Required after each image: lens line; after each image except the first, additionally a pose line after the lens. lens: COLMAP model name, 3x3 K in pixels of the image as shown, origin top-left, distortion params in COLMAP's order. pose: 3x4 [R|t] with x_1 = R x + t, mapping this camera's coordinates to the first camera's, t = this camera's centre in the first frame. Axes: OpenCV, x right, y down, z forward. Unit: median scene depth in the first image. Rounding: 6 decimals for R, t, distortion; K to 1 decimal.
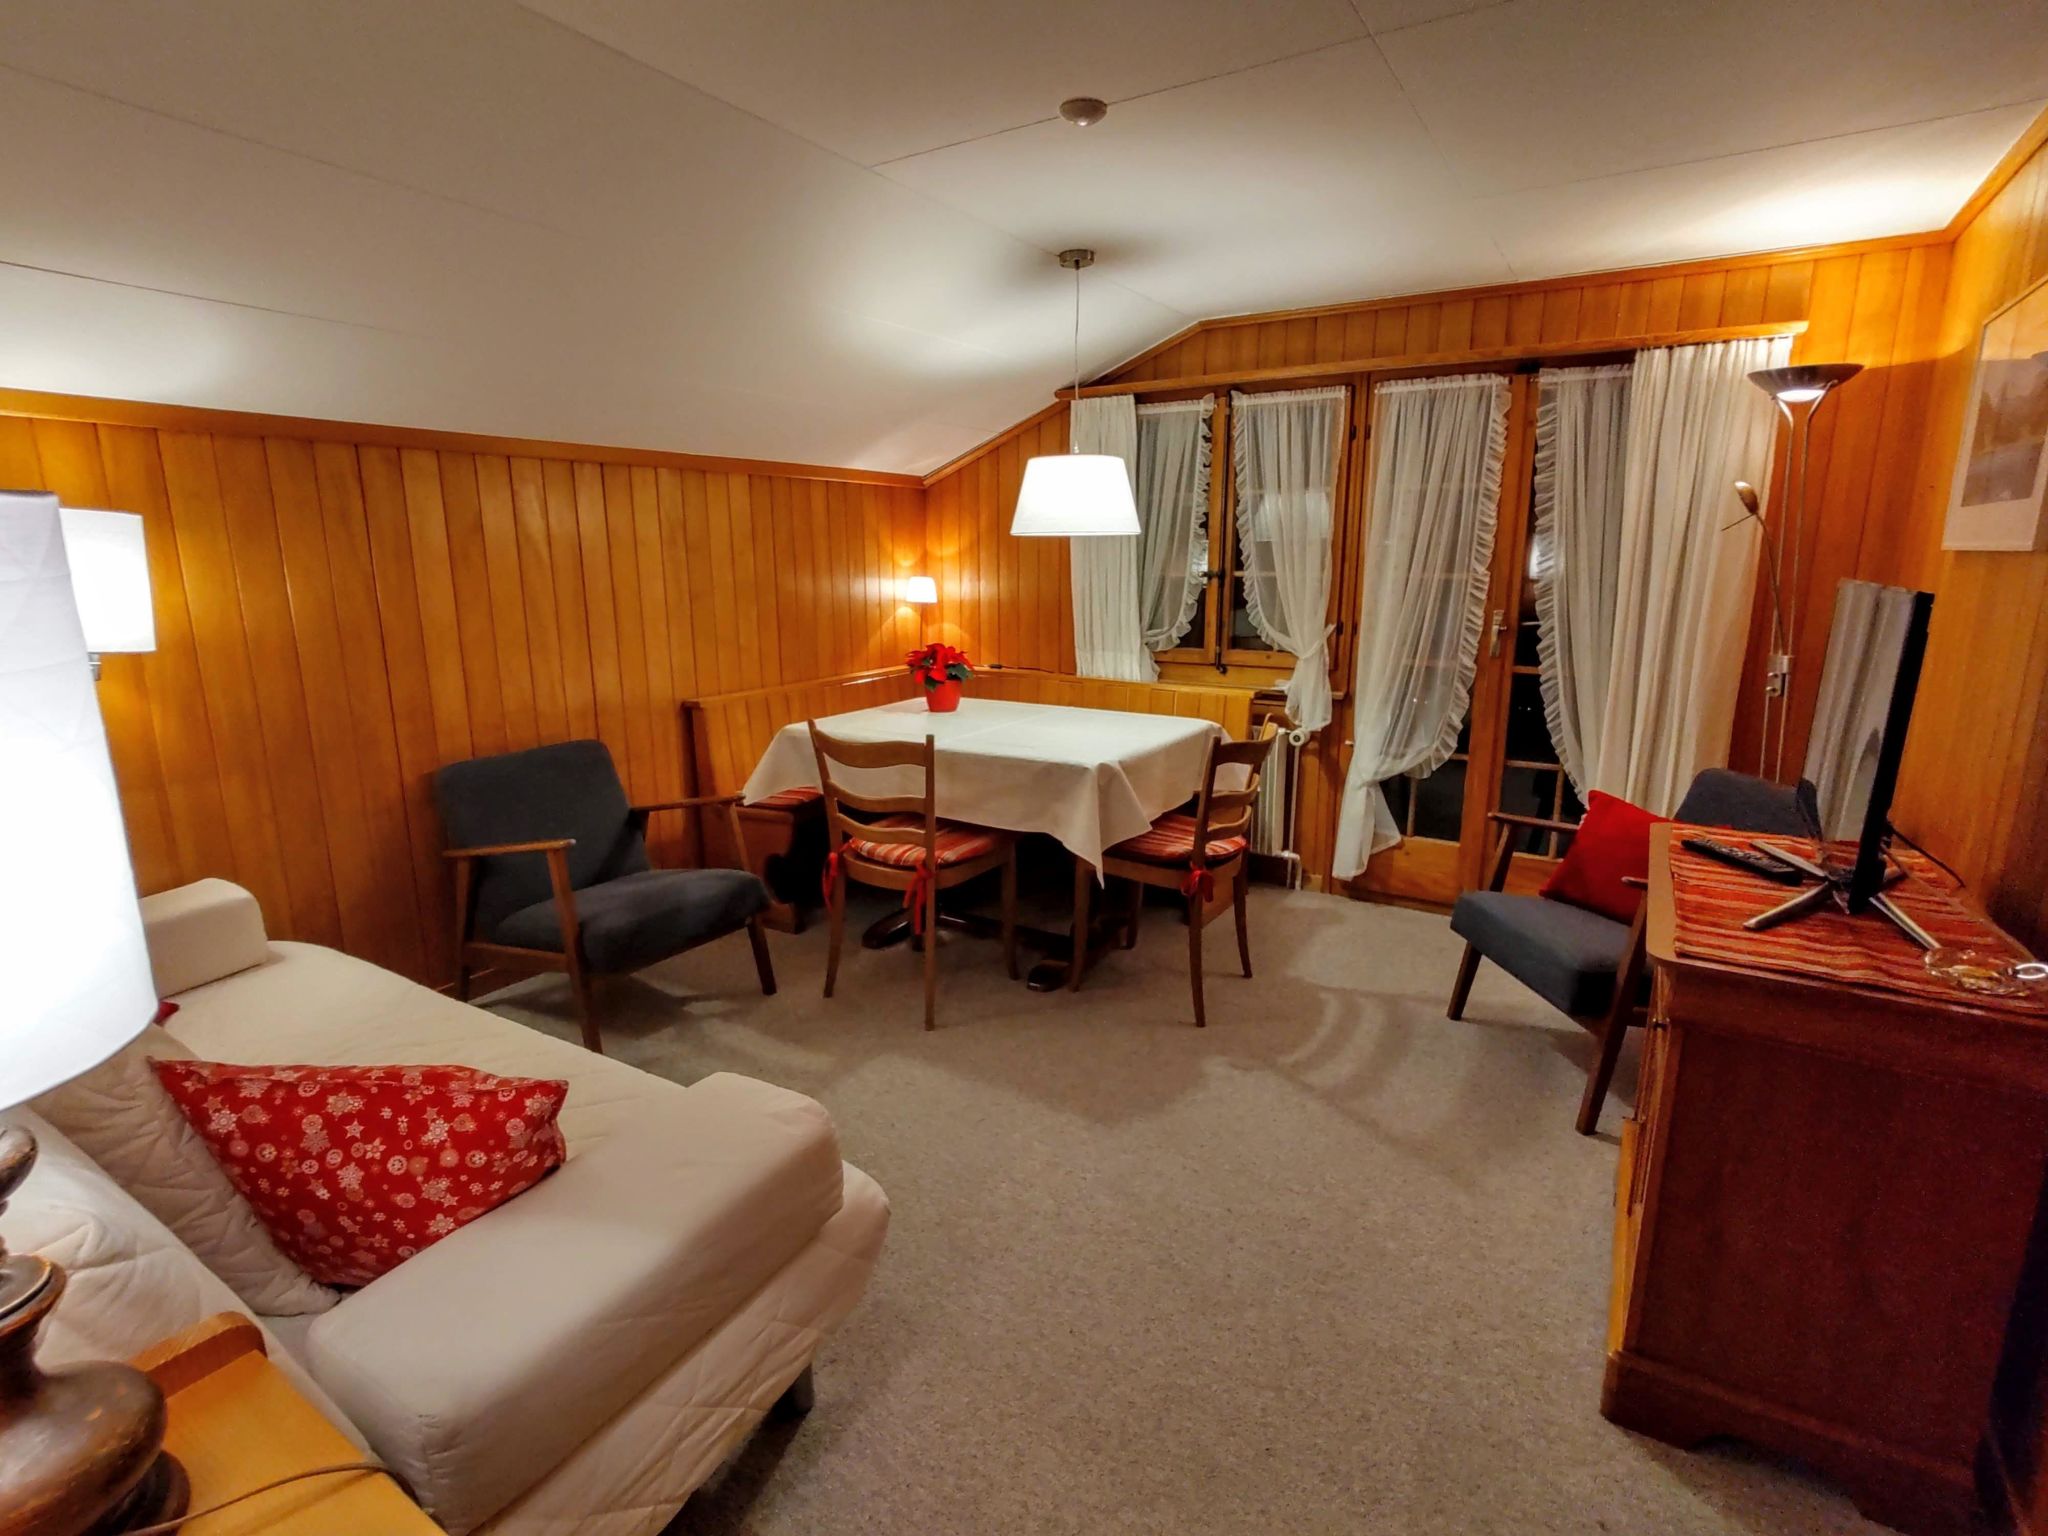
lens RADIAL K [[1025.7, 0, 1013.5], [0, 1025.7, 776.6], [0, 0, 1]] dist [0.013209, -0.013815]
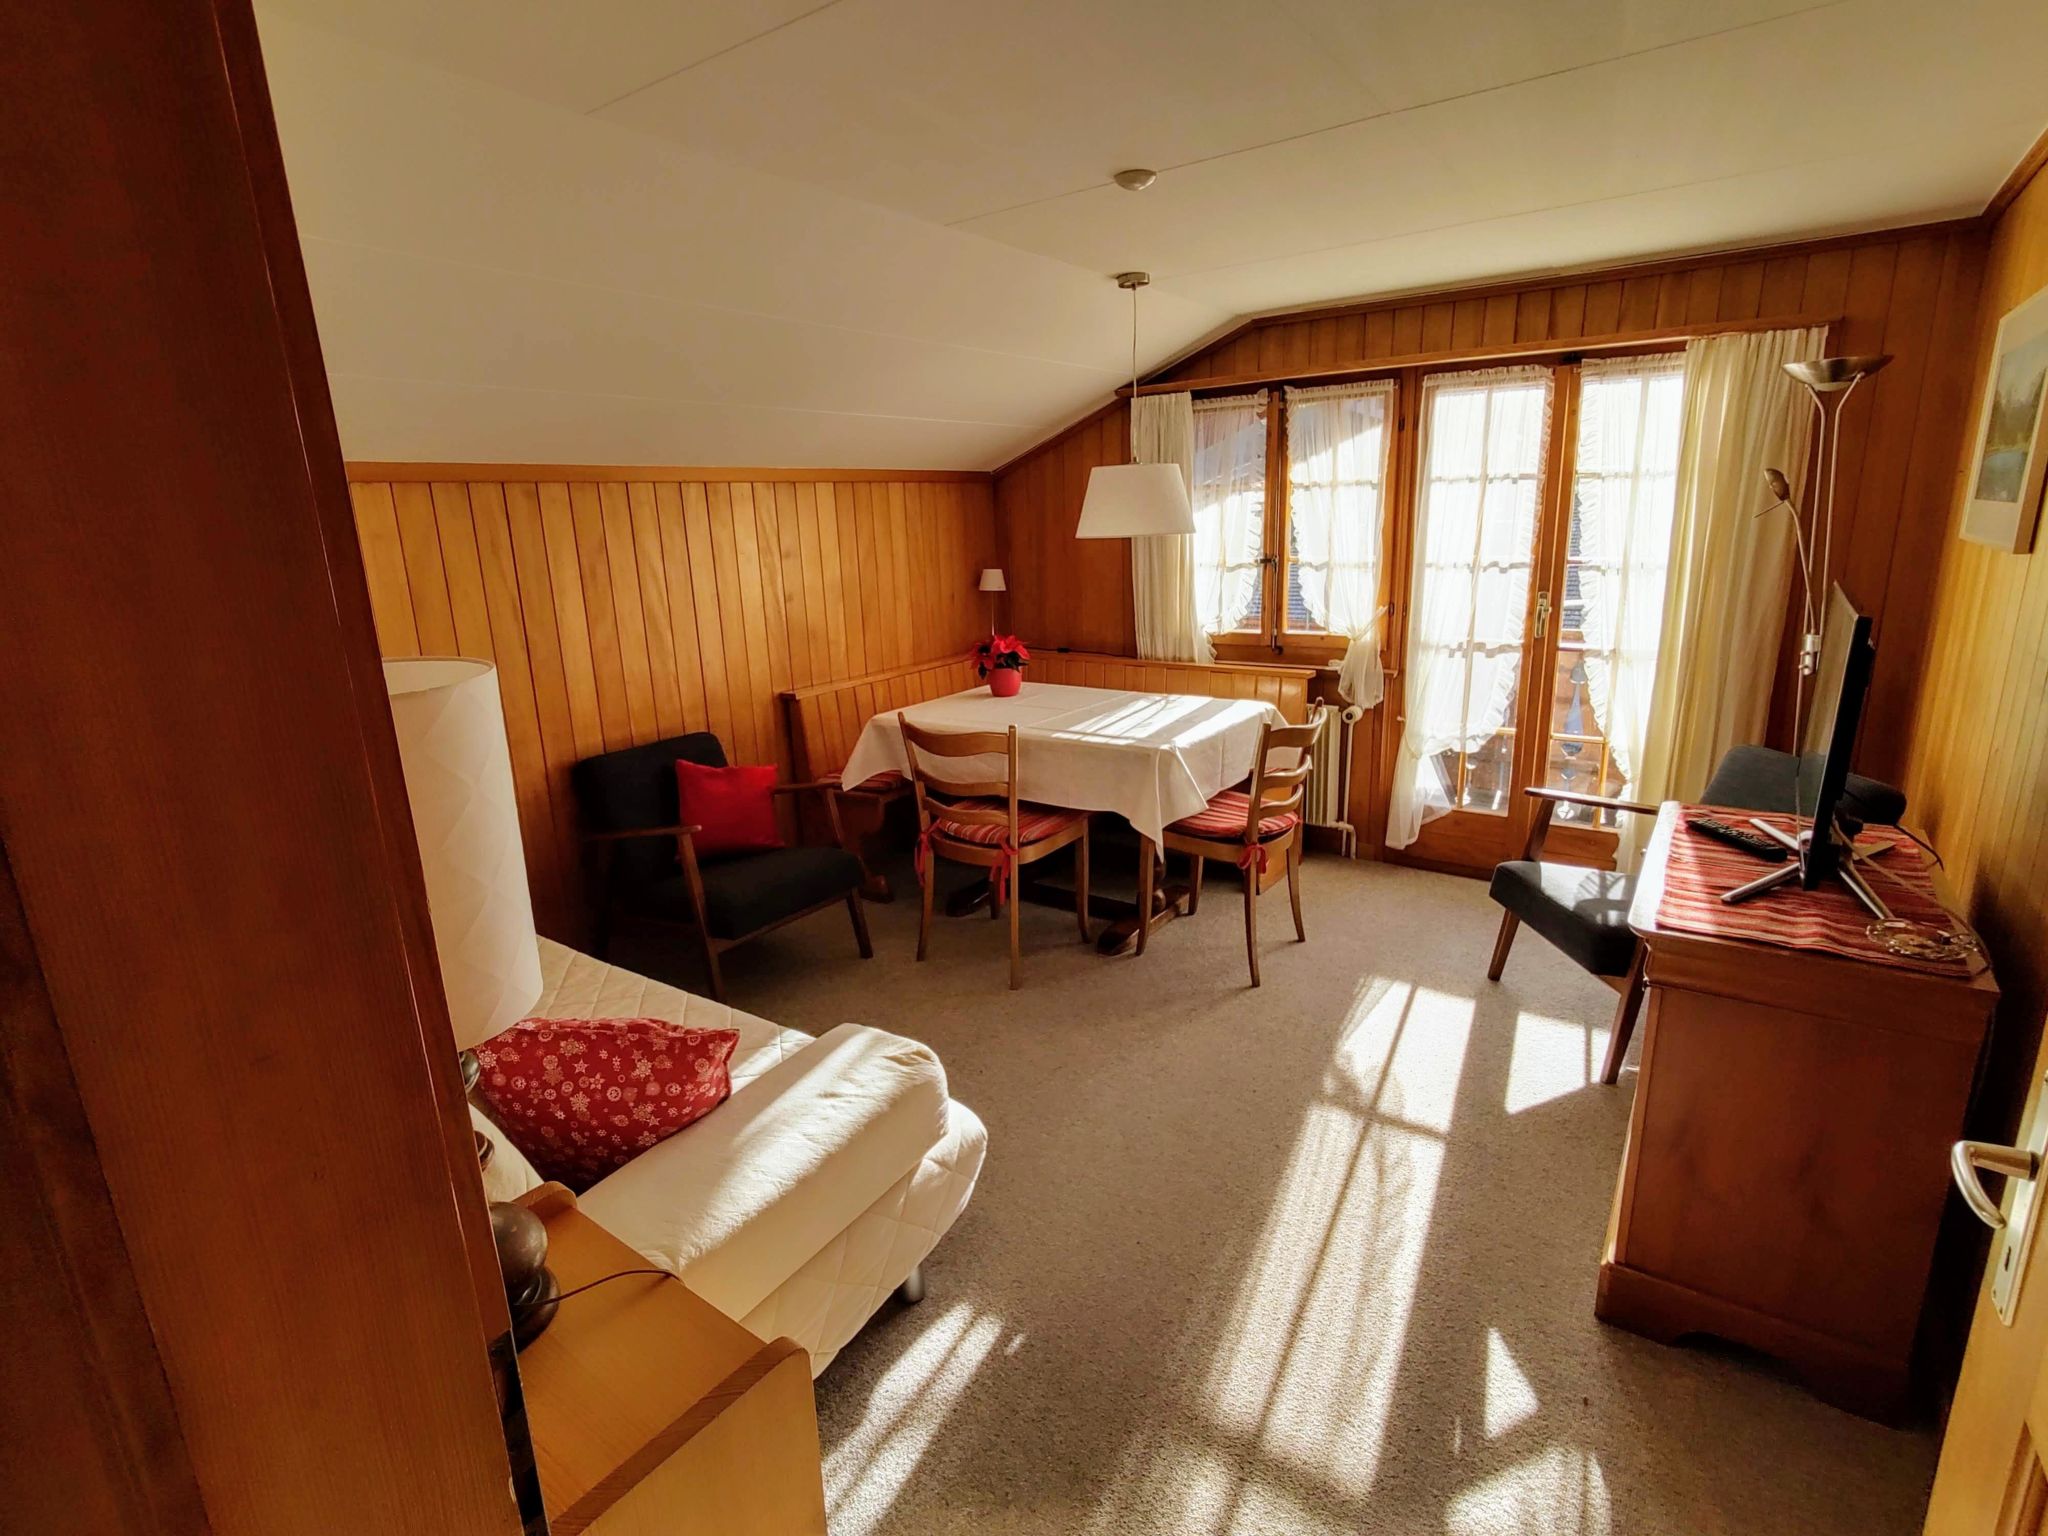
lens RADIAL K [[1025.7, 0, 1013.5], [0, 1025.7, 776.6], [0, 0, 1]] dist [0.013209, -0.013815]
pose [[0.997609, -0.015345, -0.067388, 0.000440], [0.017905, 0.999134, 0.037556, -0.028594], [0.066753, -0.038673, 0.997020, -0.111628]]
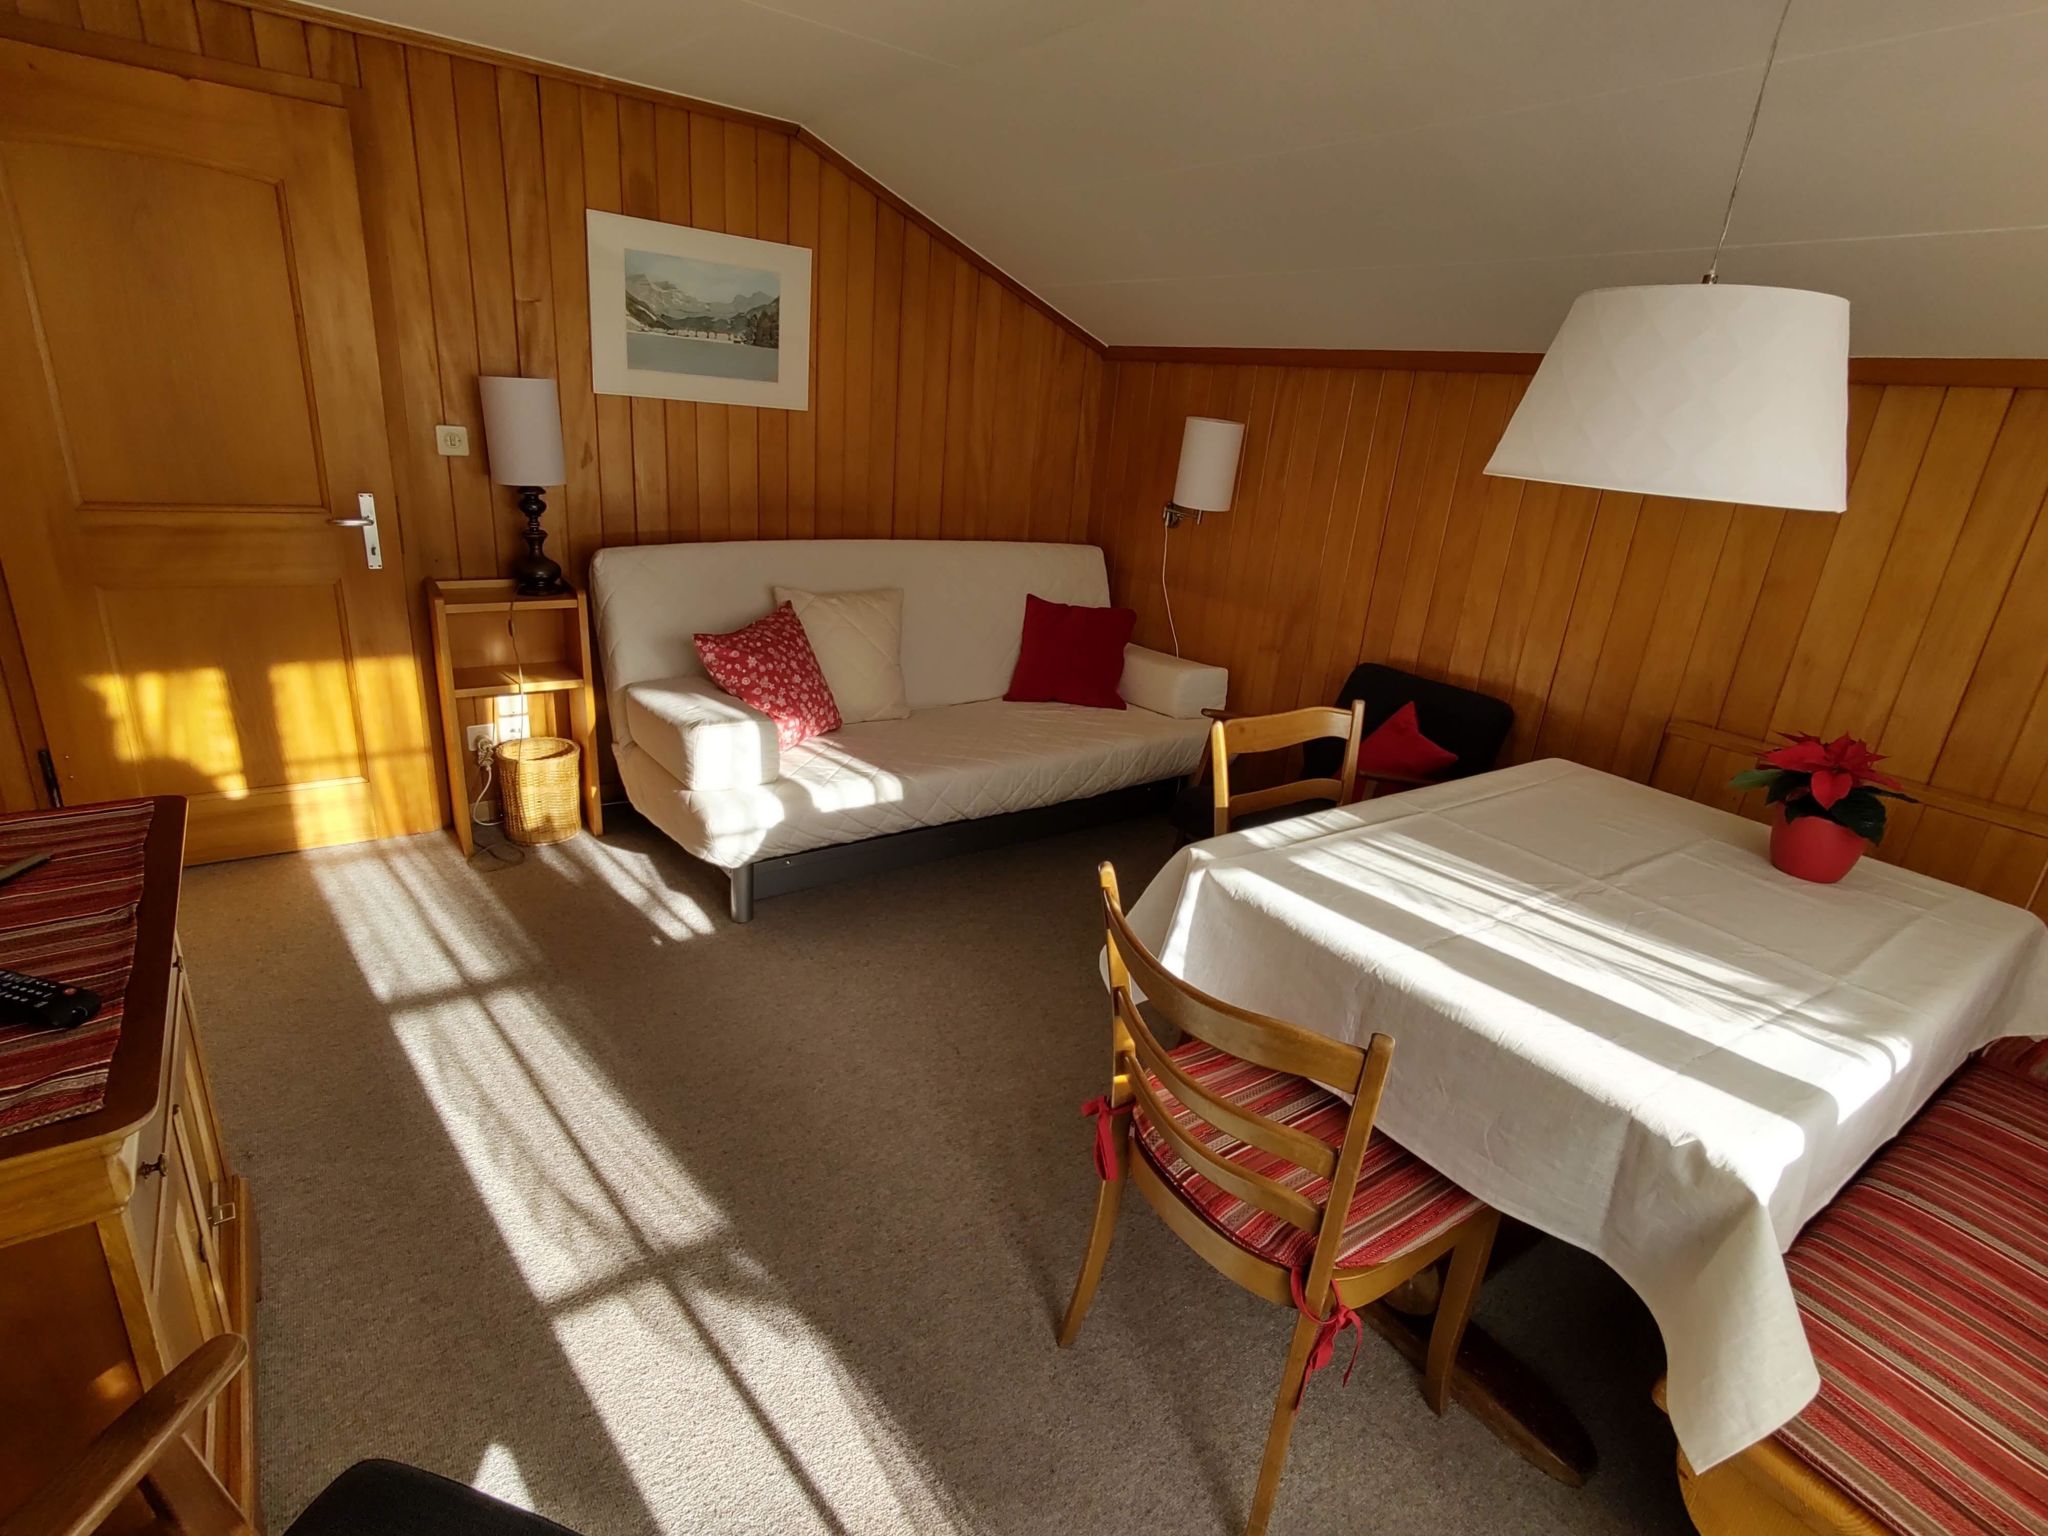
lens RADIAL K [[1025.7, 0, 1013.5], [0, 1025.7, 776.6], [0, 0, 1]] dist [0.013209, -0.013815]
pose [[-0.398321, 0.283549, -0.872319, 0.631609], [-0.278715, 0.868637, 0.409620, -0.264524], [0.873875, 0.406288, -0.266967, 1.055916]]
